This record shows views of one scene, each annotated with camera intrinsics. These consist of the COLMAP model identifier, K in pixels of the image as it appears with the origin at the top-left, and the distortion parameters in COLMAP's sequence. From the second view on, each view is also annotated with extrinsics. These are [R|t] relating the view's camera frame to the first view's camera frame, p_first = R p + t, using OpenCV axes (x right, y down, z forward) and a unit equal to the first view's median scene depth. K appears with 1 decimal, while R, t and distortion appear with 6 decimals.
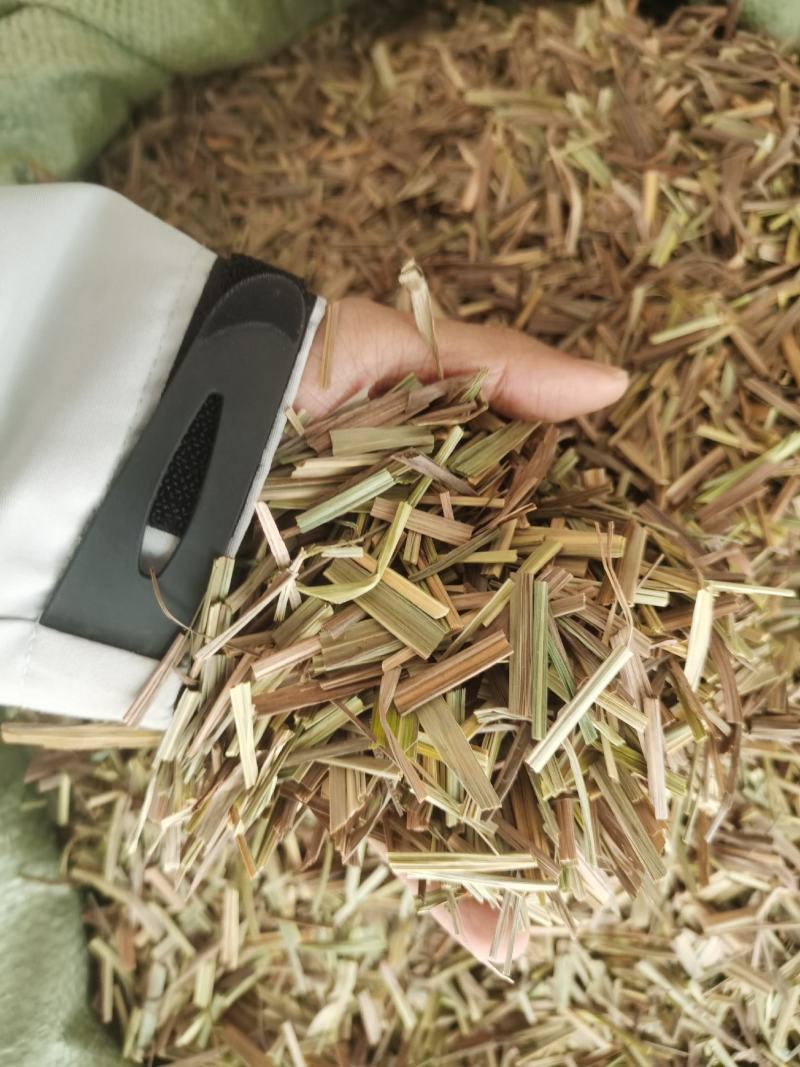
lens RADIAL K [[764.3, 0, 400.0], [0, 764.3, 533.5], [0, 0, 1]] dist [-0.057719, -0.006190]
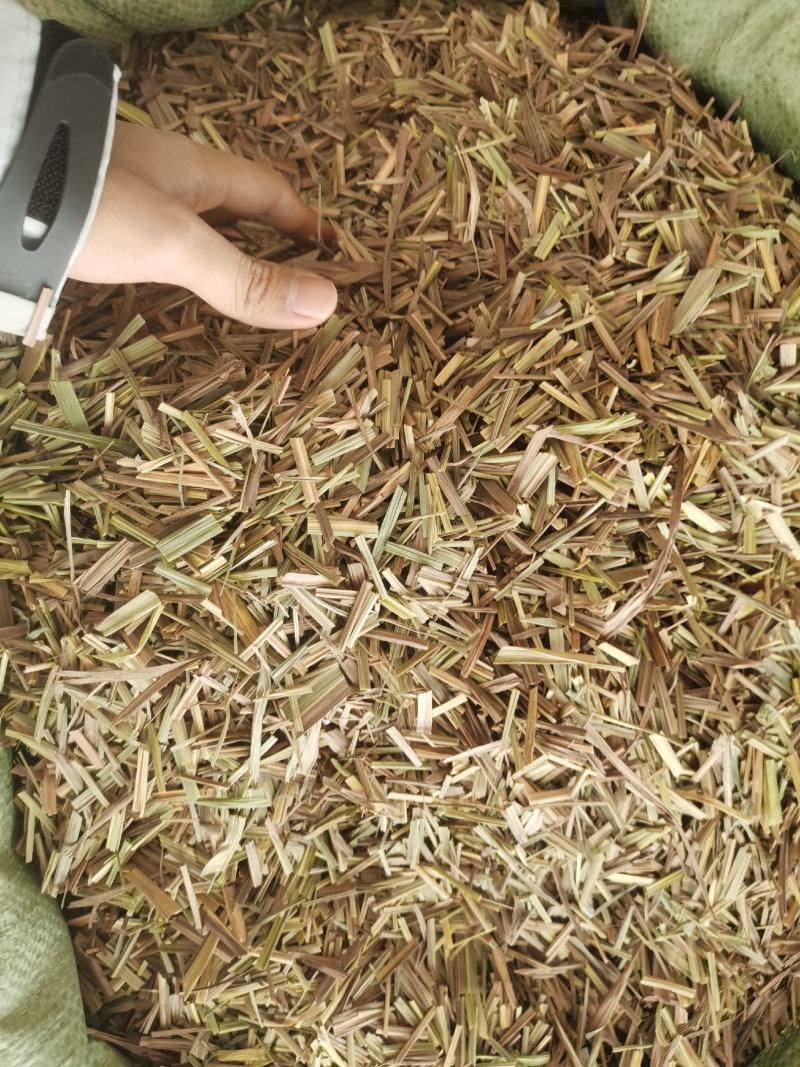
lens RADIAL K [[764.3, 0, 400.0], [0, 764.3, 533.5], [0, 0, 1]] dist [-0.057719, -0.006190]
pose [[0.992059, 0.074607, 0.101256, 0.030600], [-0.081986, 0.994118, 0.070772, 0.011628], [-0.095381, -0.078511, 0.992340, -0.194444]]
